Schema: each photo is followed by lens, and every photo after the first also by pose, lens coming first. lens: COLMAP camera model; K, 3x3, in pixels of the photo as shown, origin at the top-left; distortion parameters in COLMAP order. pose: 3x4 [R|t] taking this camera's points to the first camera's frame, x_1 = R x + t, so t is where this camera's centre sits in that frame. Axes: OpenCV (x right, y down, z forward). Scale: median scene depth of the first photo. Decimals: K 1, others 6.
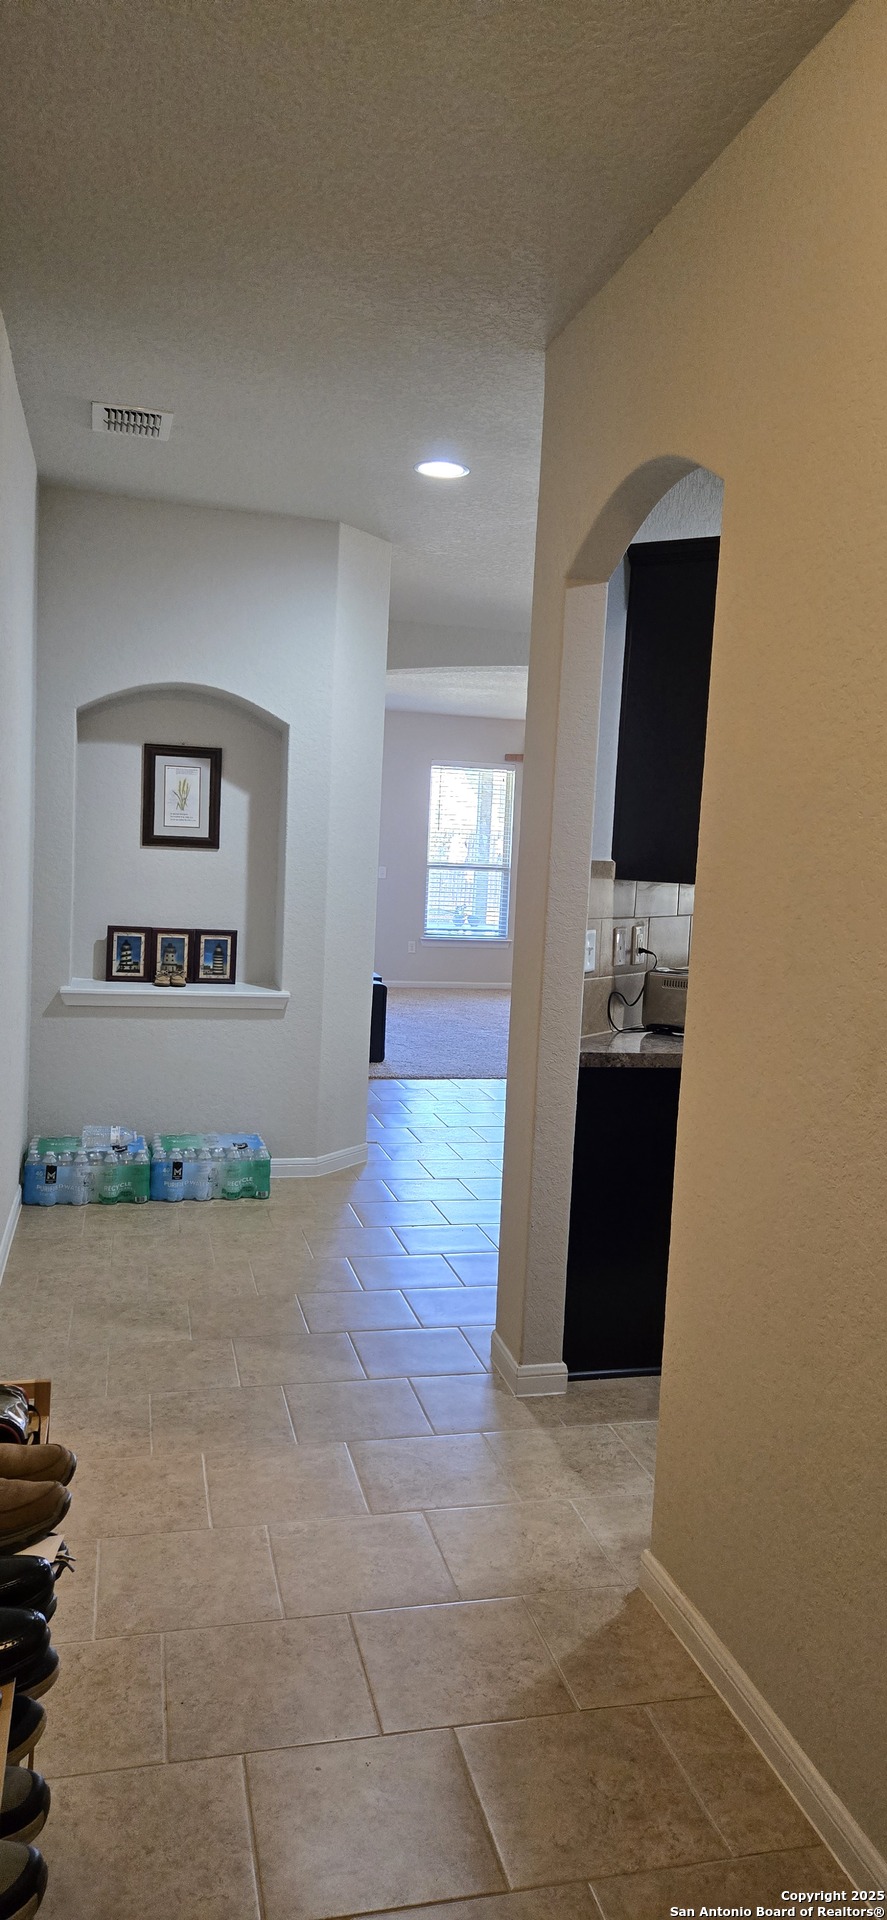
lens RADIAL K [[1303.7, 0, 444.4], [0, 1303.7, 960.7], [0, 0, 1]] dist [0.074182, -0.057552]
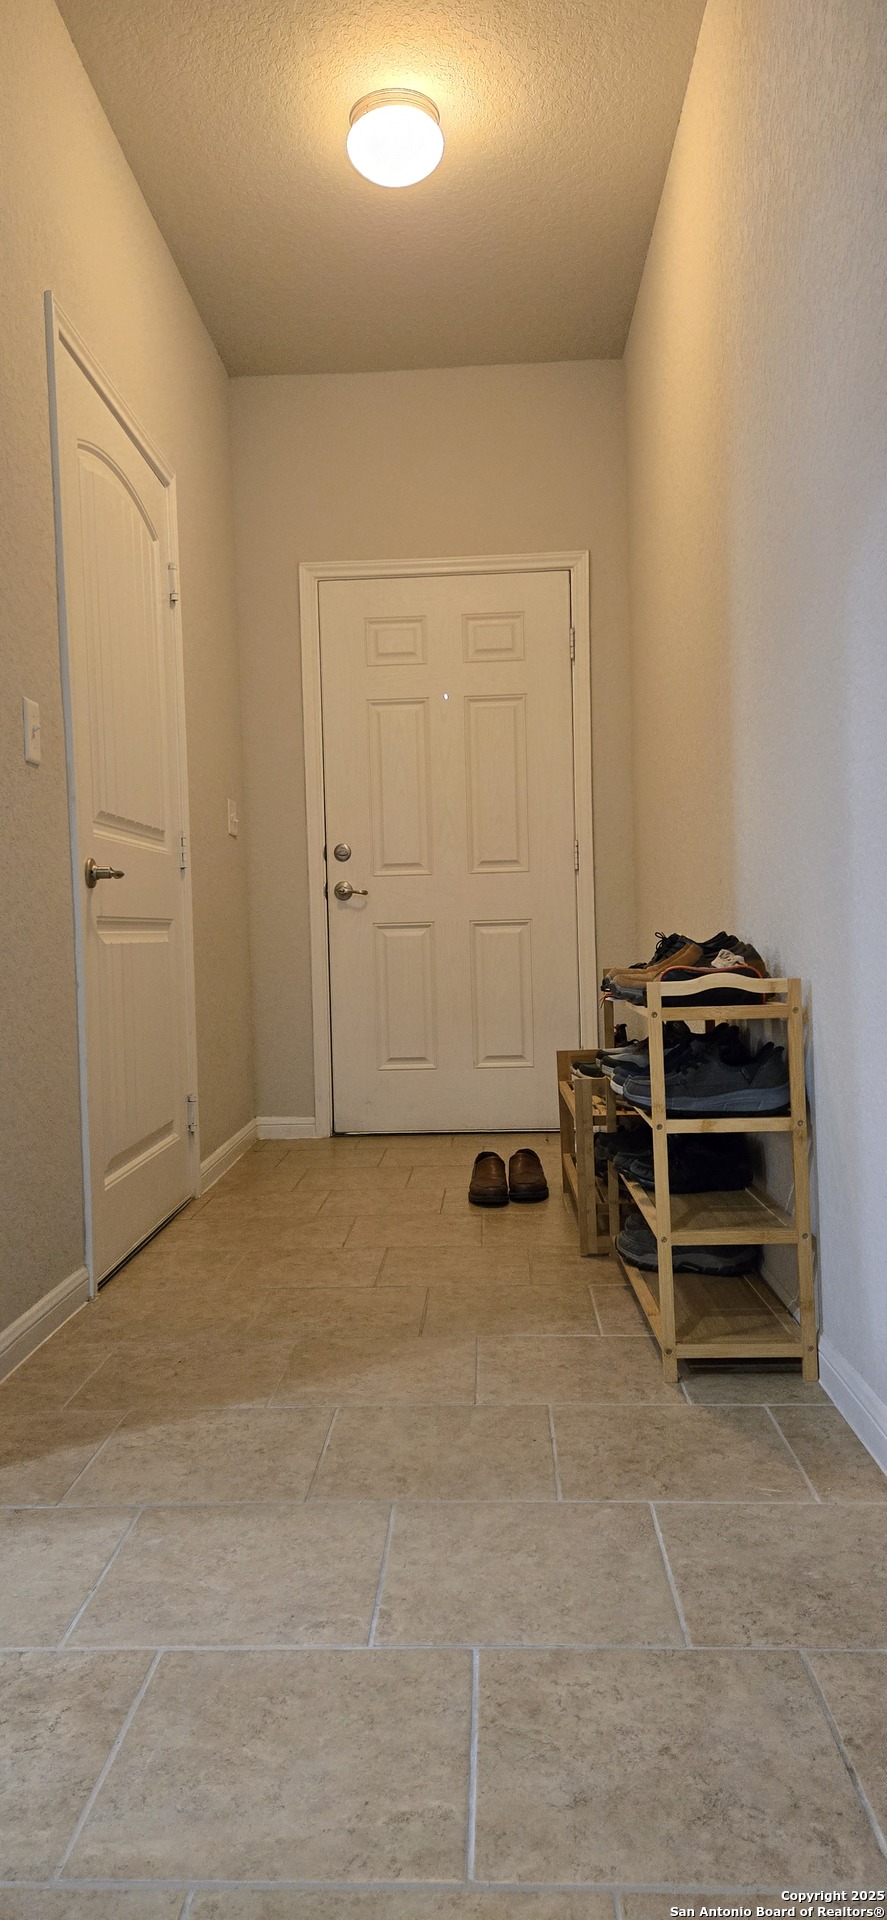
lens RADIAL K [[1303.7, 0, 442.1], [0, 1303.7, 959.0], [0, 0, 1]] dist [0.074182, -0.057552]
pose [[-0.962089, -0.026306, 0.271465, -0.313988], [0.005993, 0.993058, 0.117469, 0.112334], [-0.272671, 0.114643, -0.955253, 1.552939]]
